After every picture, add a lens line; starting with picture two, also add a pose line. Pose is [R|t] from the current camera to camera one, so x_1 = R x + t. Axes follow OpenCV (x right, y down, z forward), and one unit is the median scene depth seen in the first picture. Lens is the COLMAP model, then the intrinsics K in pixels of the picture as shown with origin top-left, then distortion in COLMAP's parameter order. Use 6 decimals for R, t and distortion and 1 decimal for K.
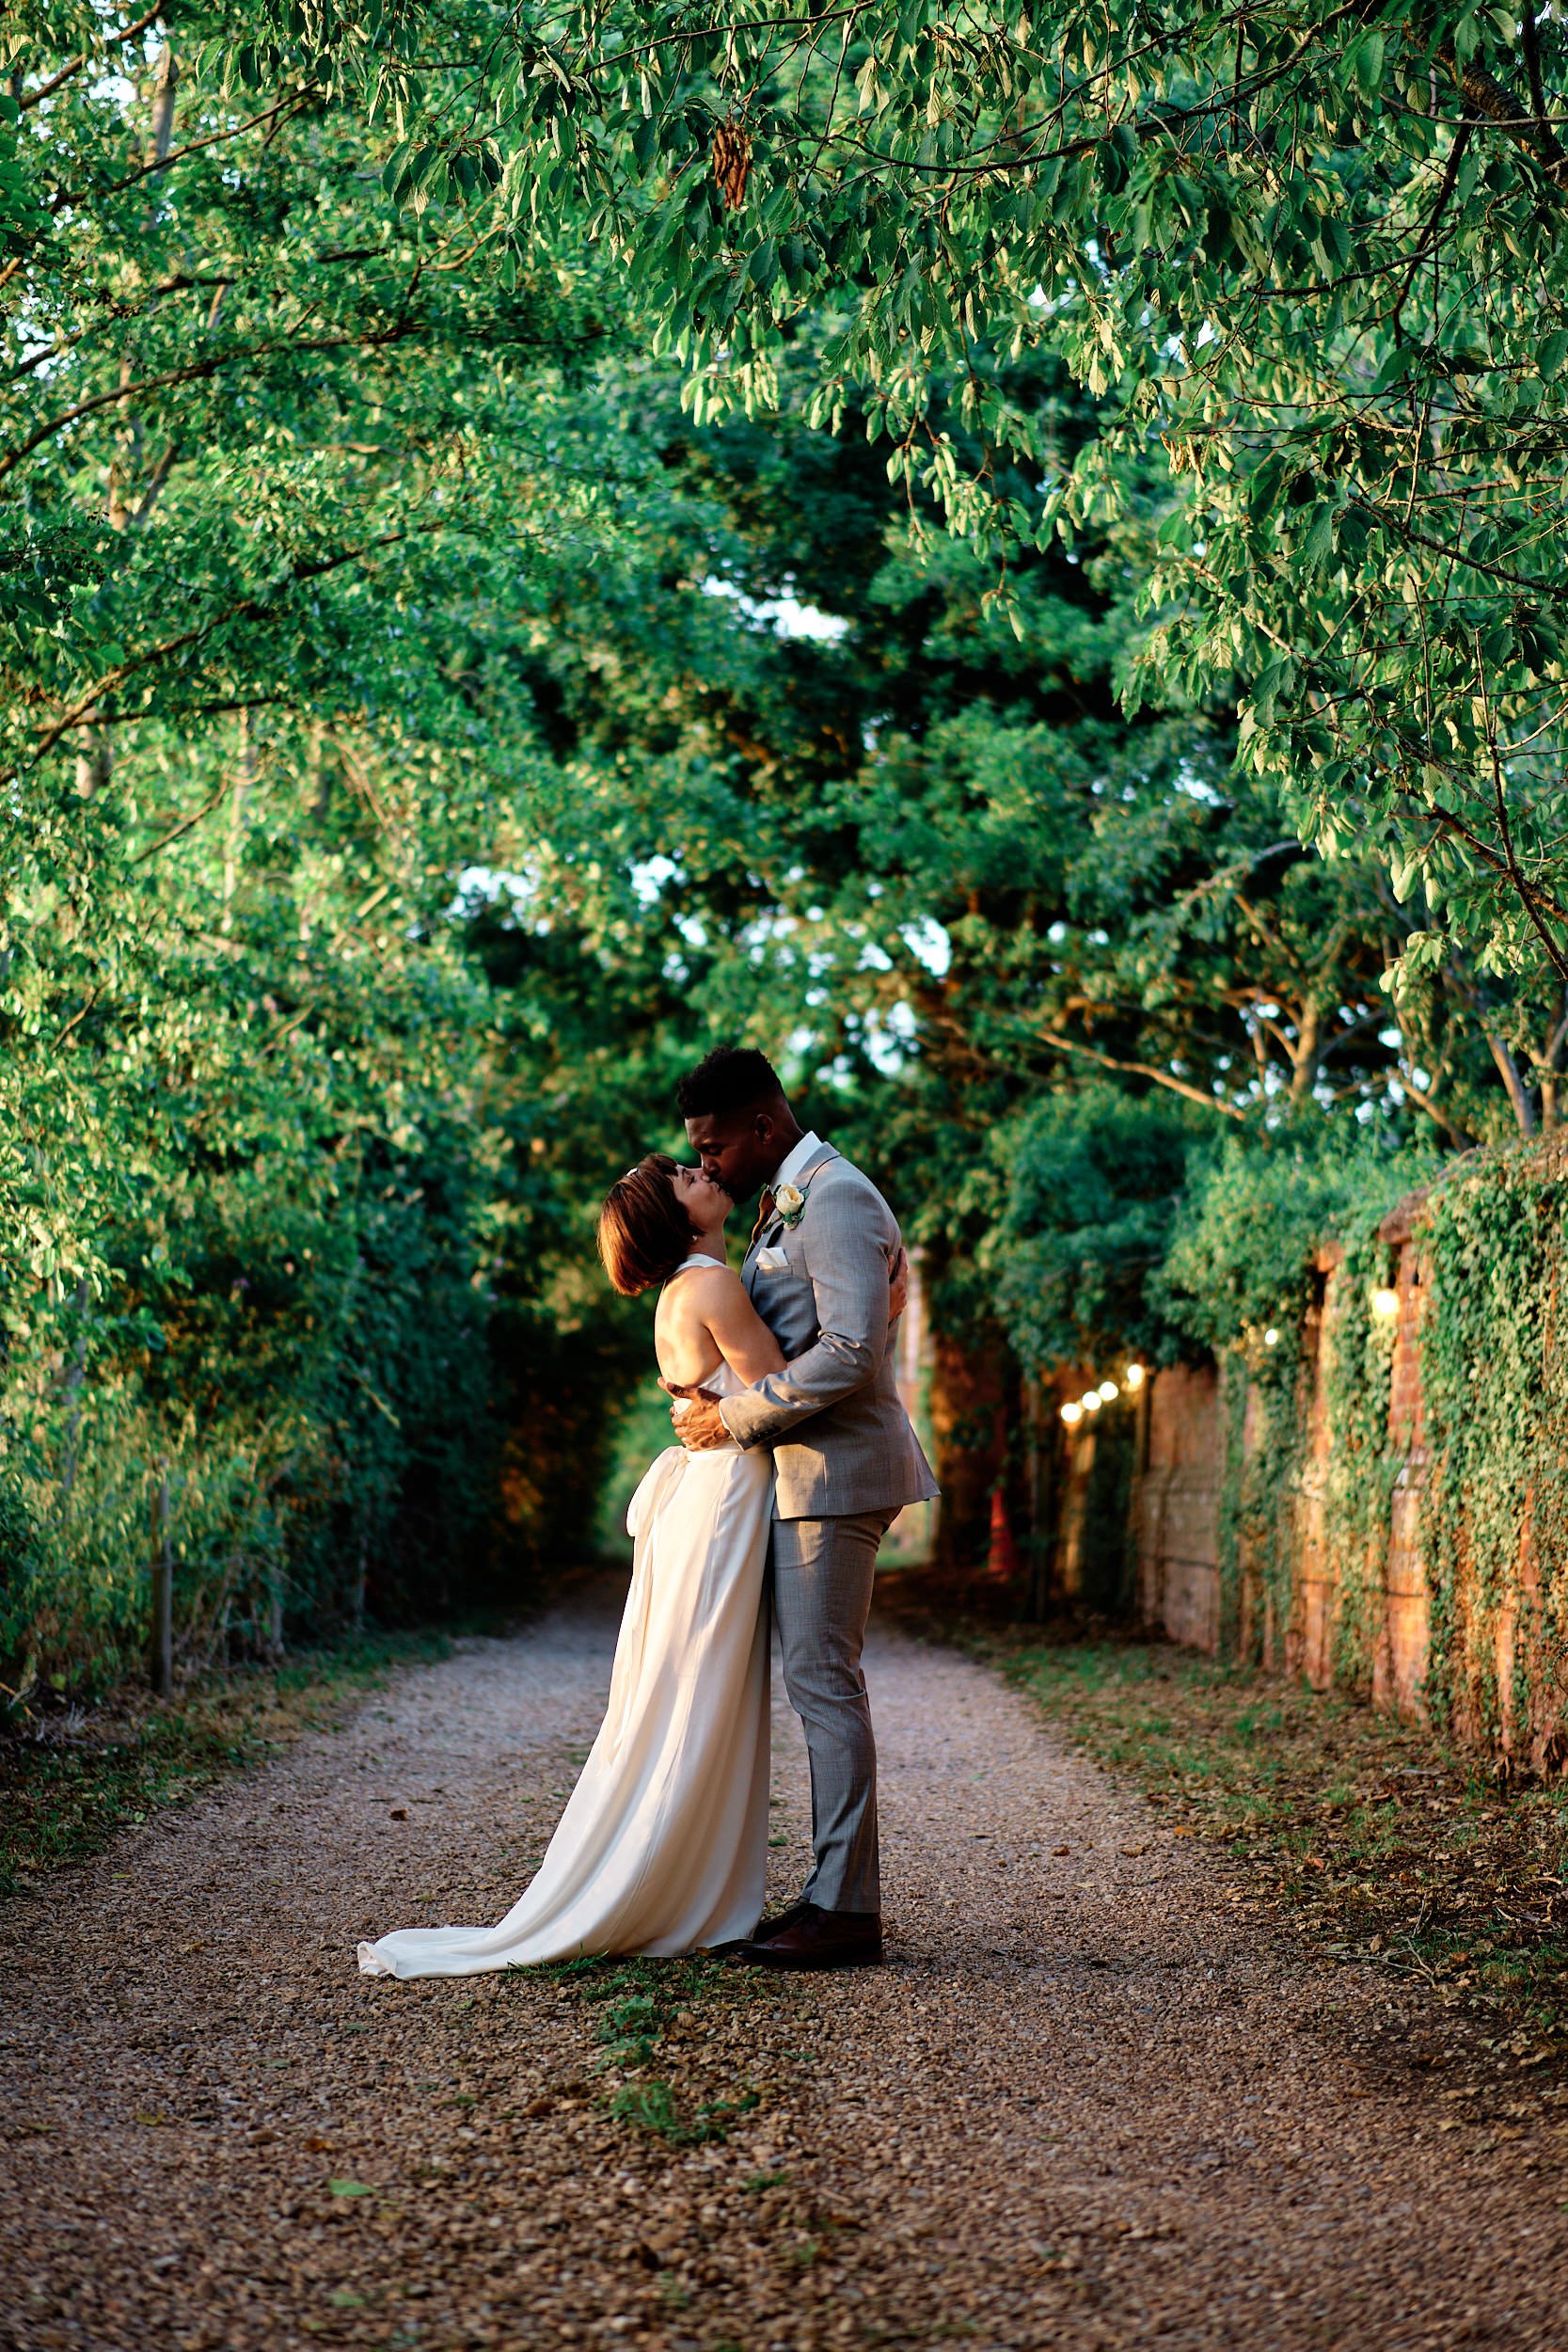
lens RADIAL K [[3791.0, 0, 844.6], [0, 3791.0, 1181.5], [0, 0, 1]] dist [0.170799, -1.401068]
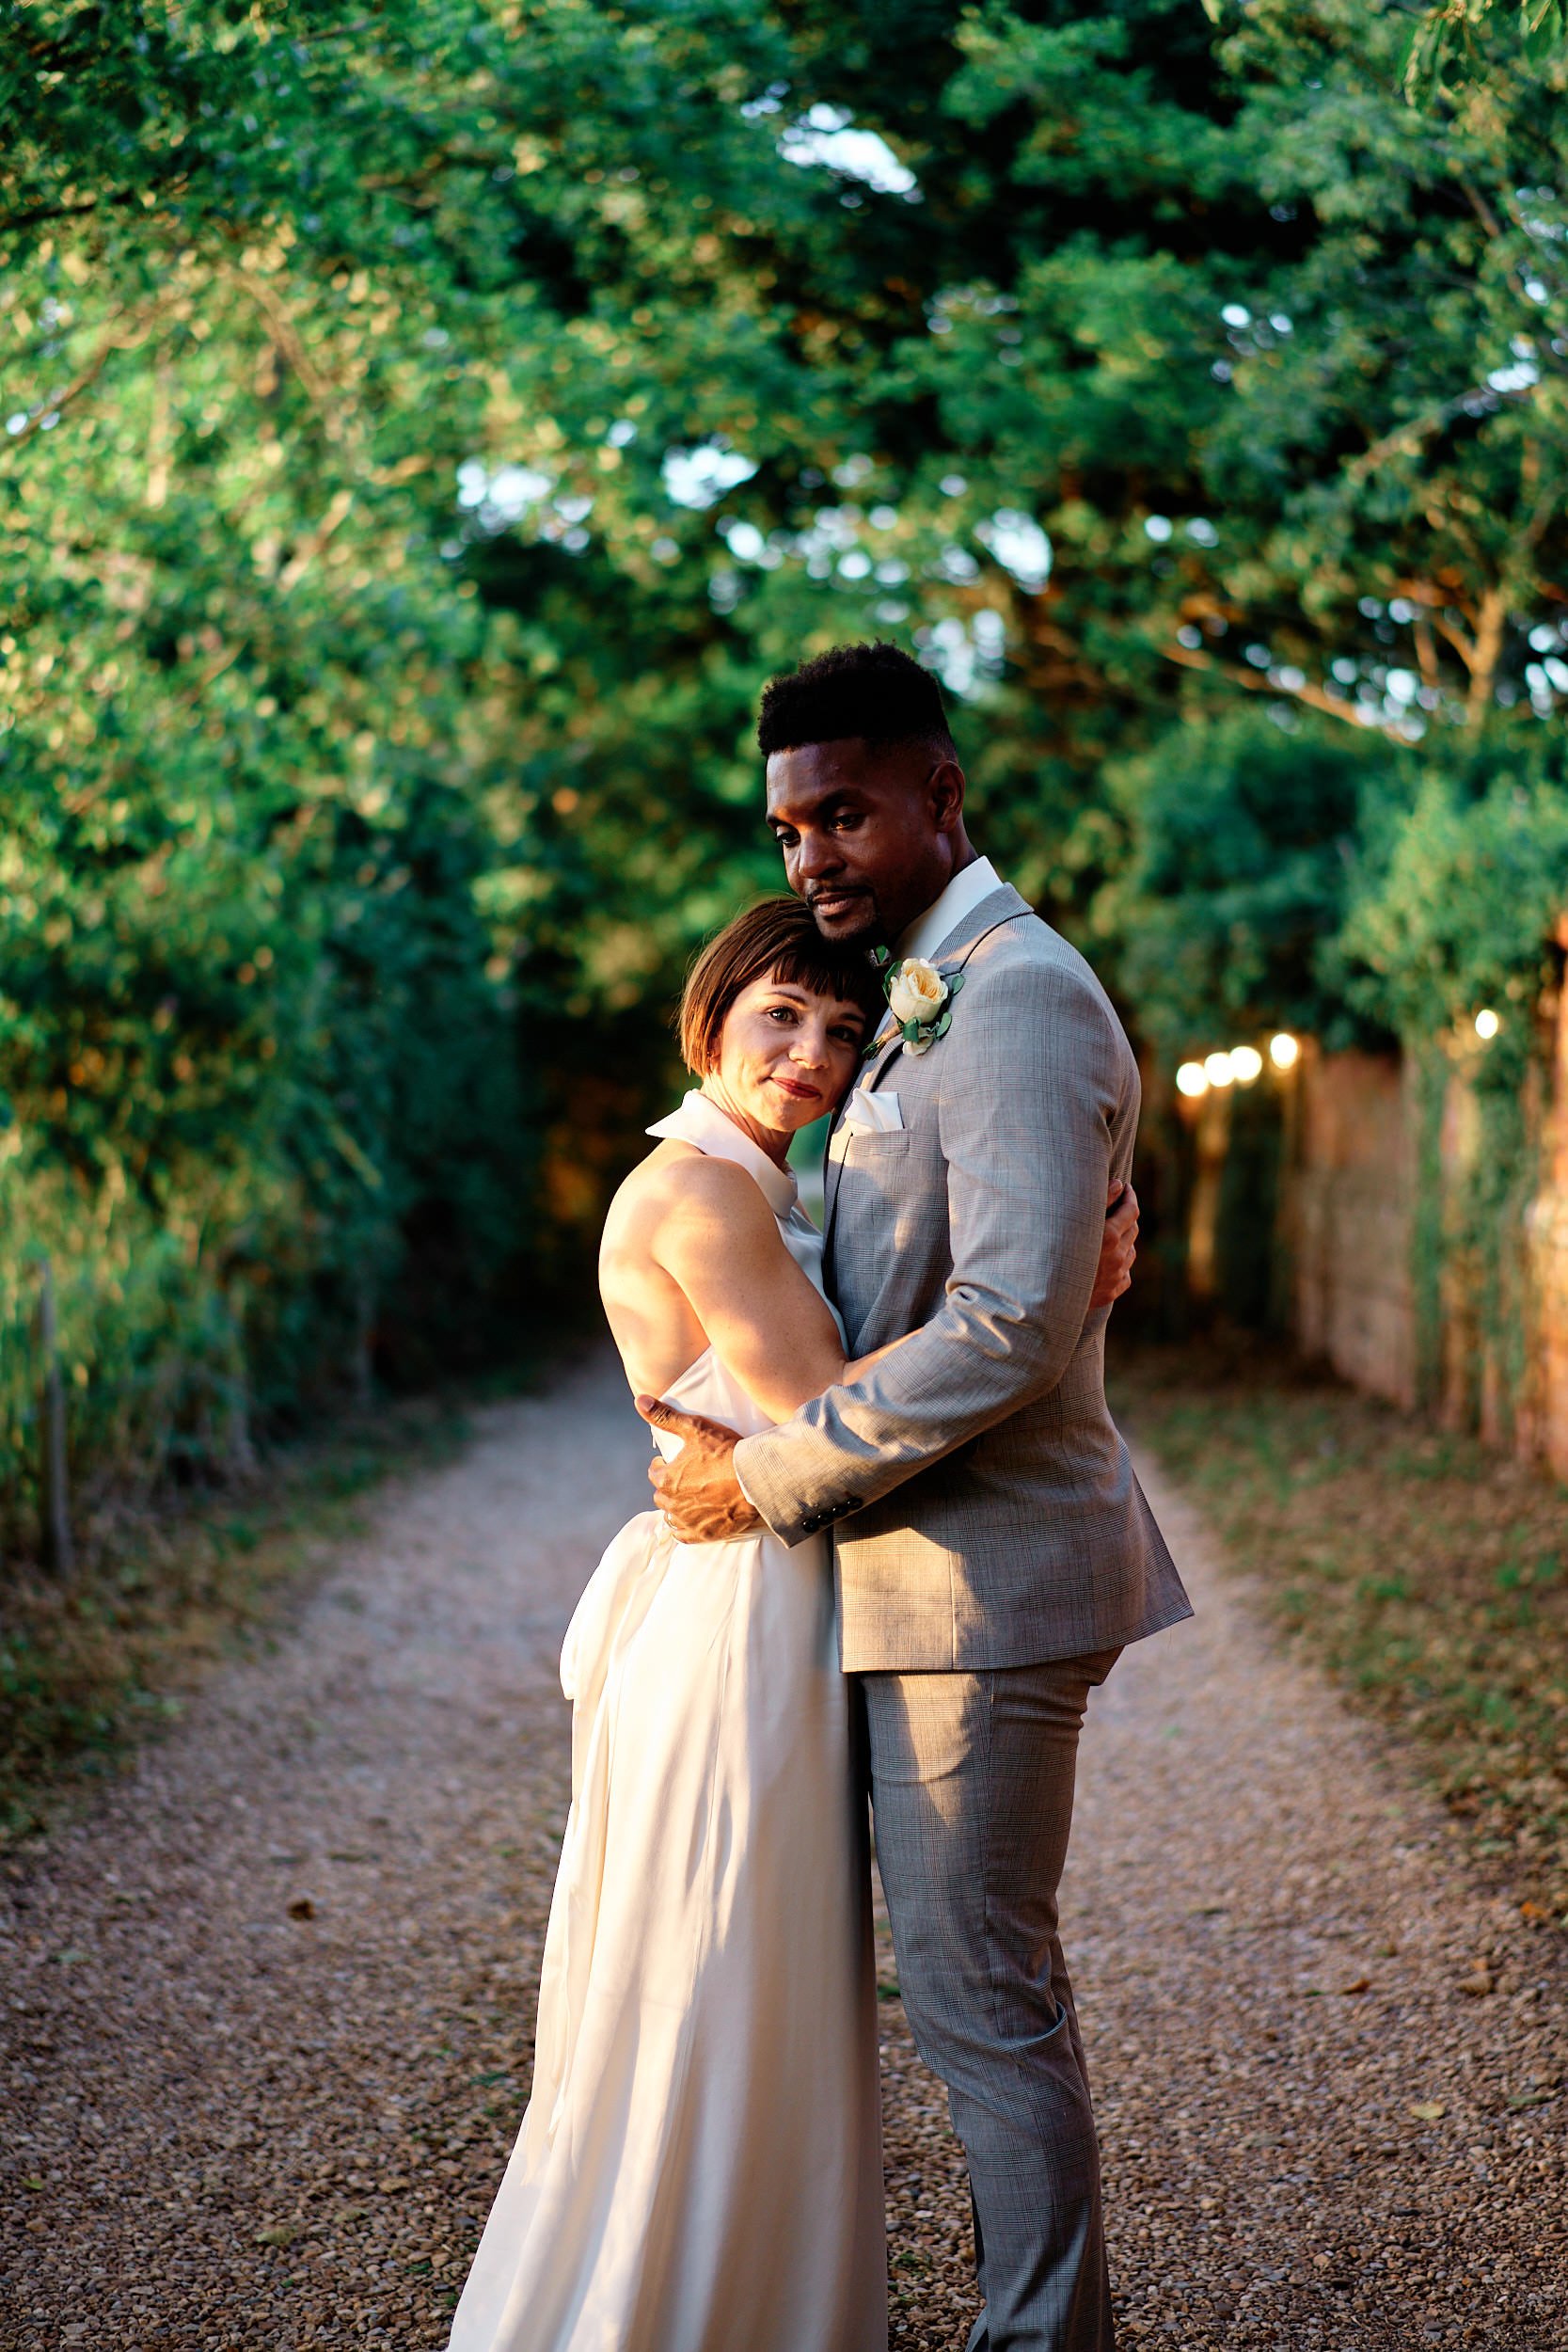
lens RADIAL K [[3791.0, 0, 844.6], [0, 3791.0, 1181.5], [0, 0, 1]] dist [0.170799, -1.401068]
pose [[0.999318, -0.029715, -0.021940, -0.006140], [0.031738, 0.994633, 0.098479, -0.012008], [0.018896, -0.099108, 0.994897, 0.286874]]
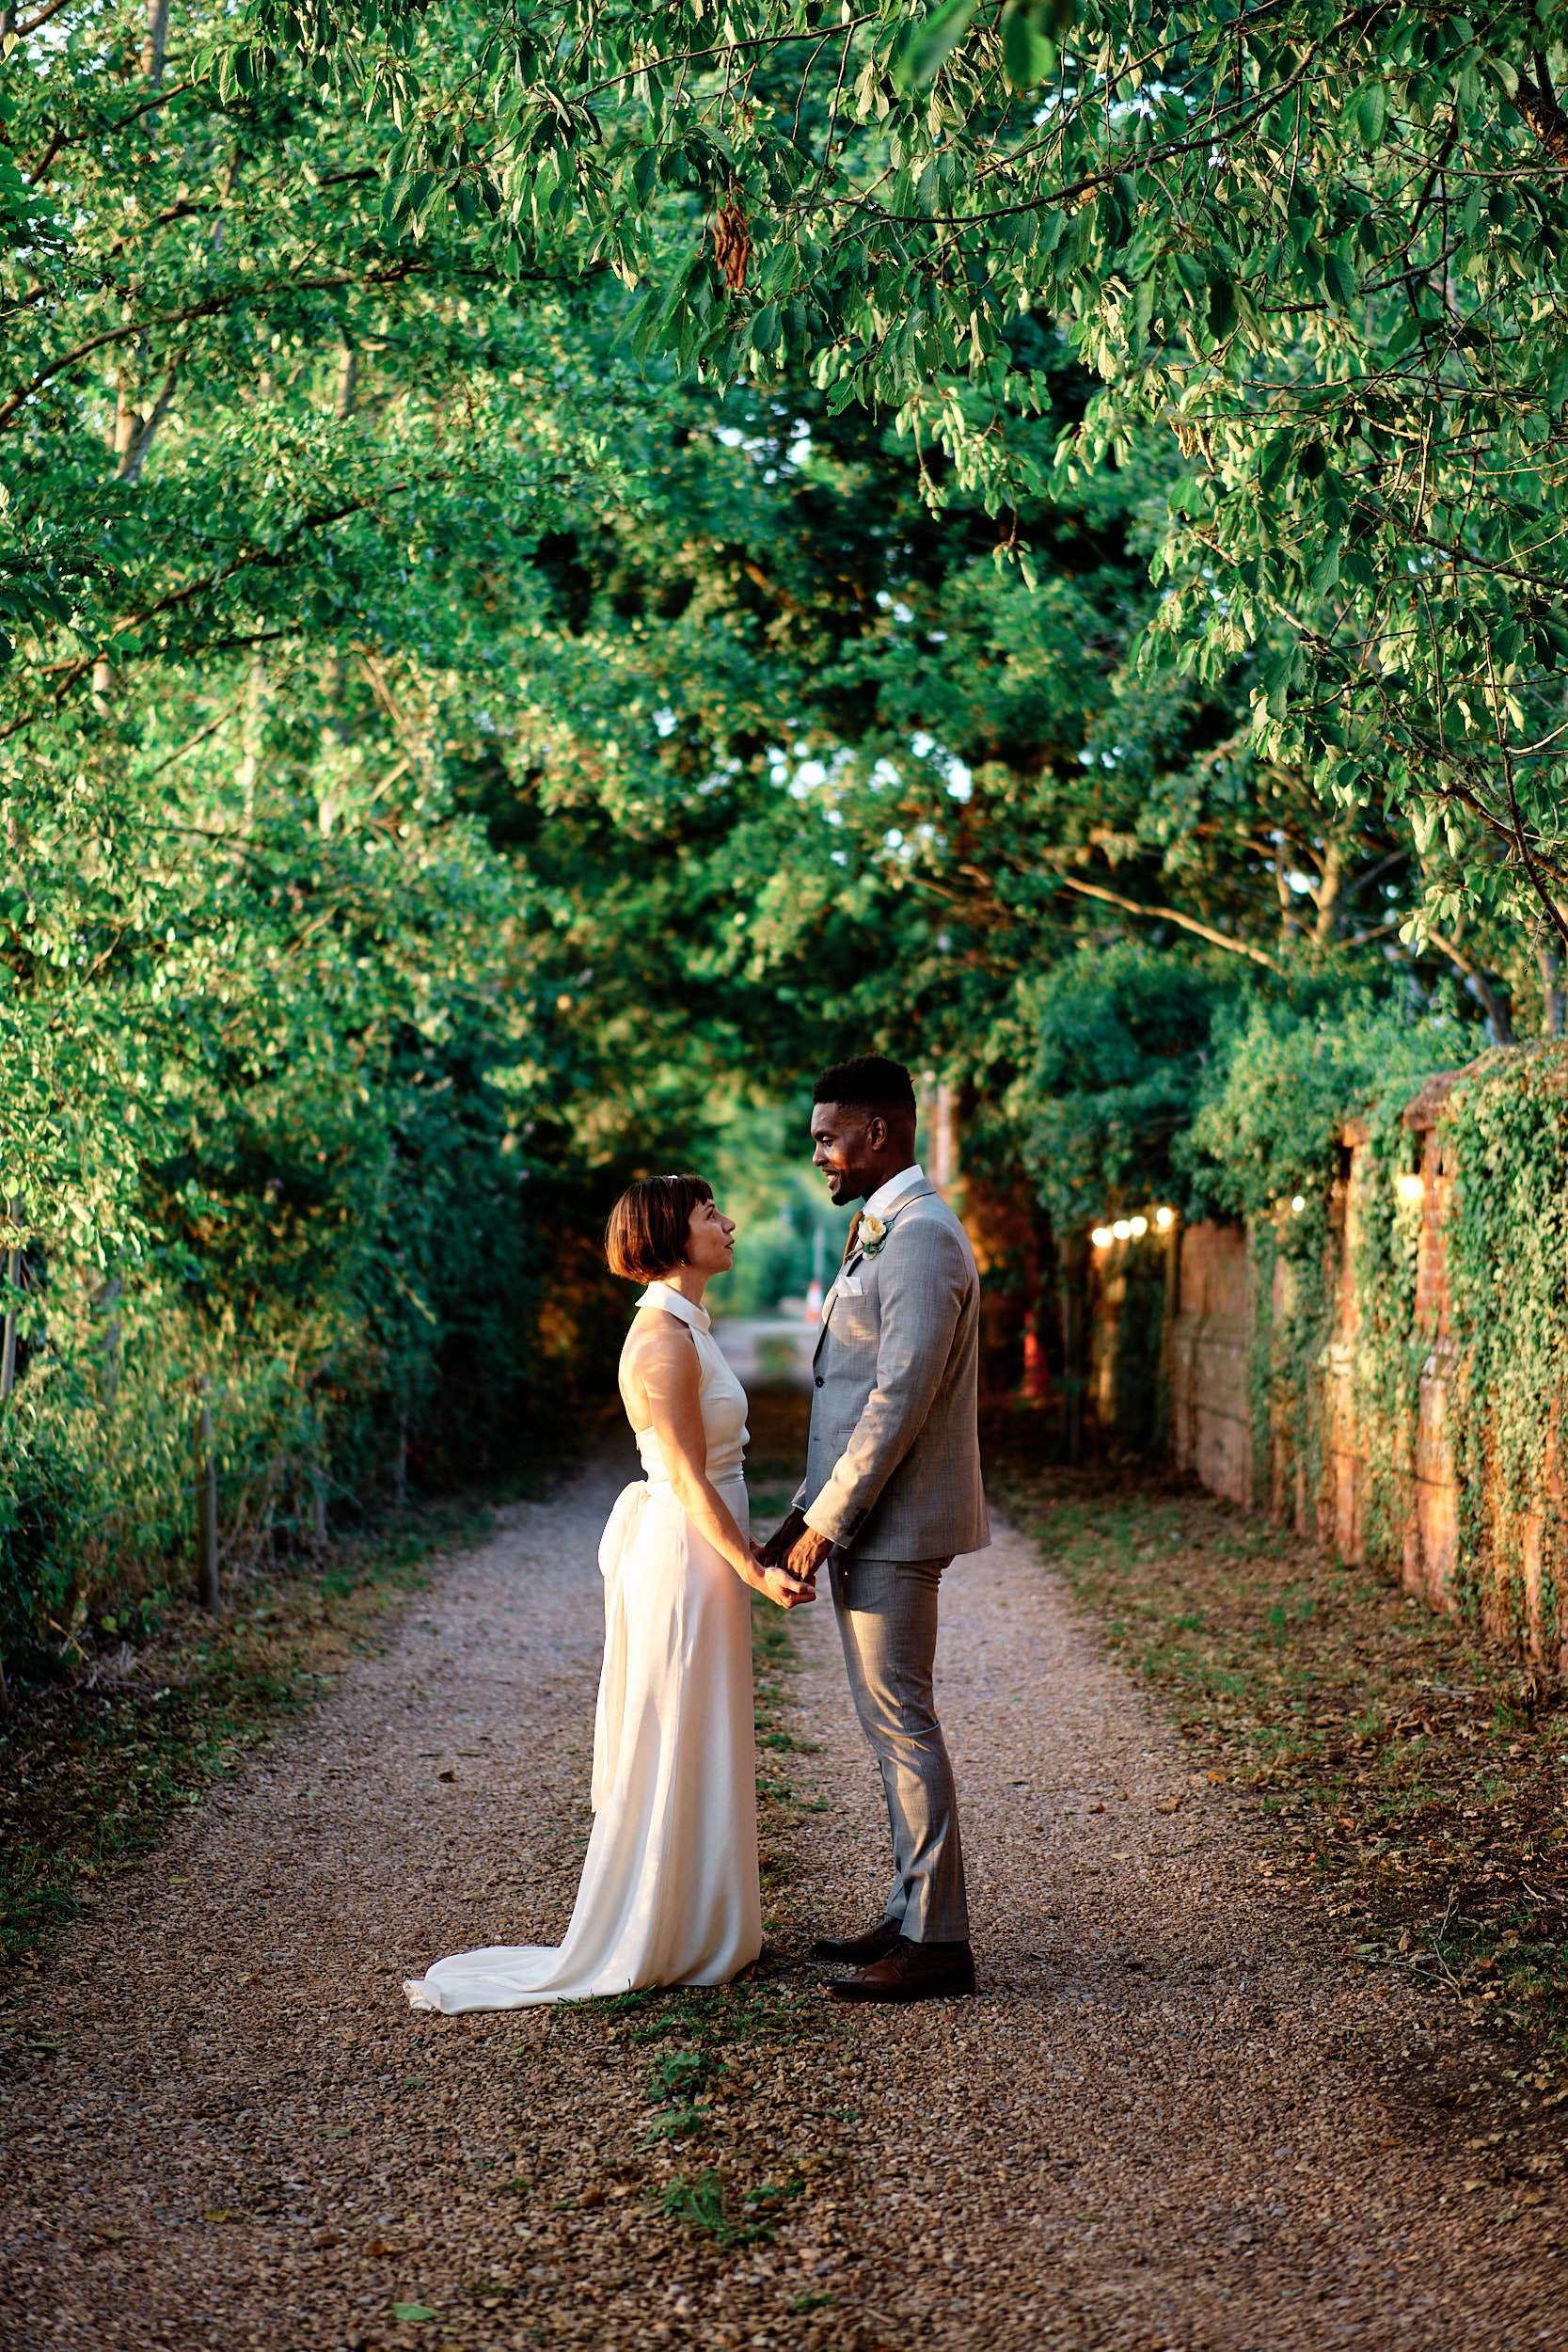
lens RADIAL K [[3791.0, 0, 844.6], [0, 3791.0, 1181.5], [0, 0, 1]] dist [0.170799, -1.401068]
pose [[0.999710, -0.022481, -0.008663, 0.001438], [0.022967, 0.997886, 0.060795, -0.039951], [0.007278, -0.060977, 0.998113, -0.006387]]
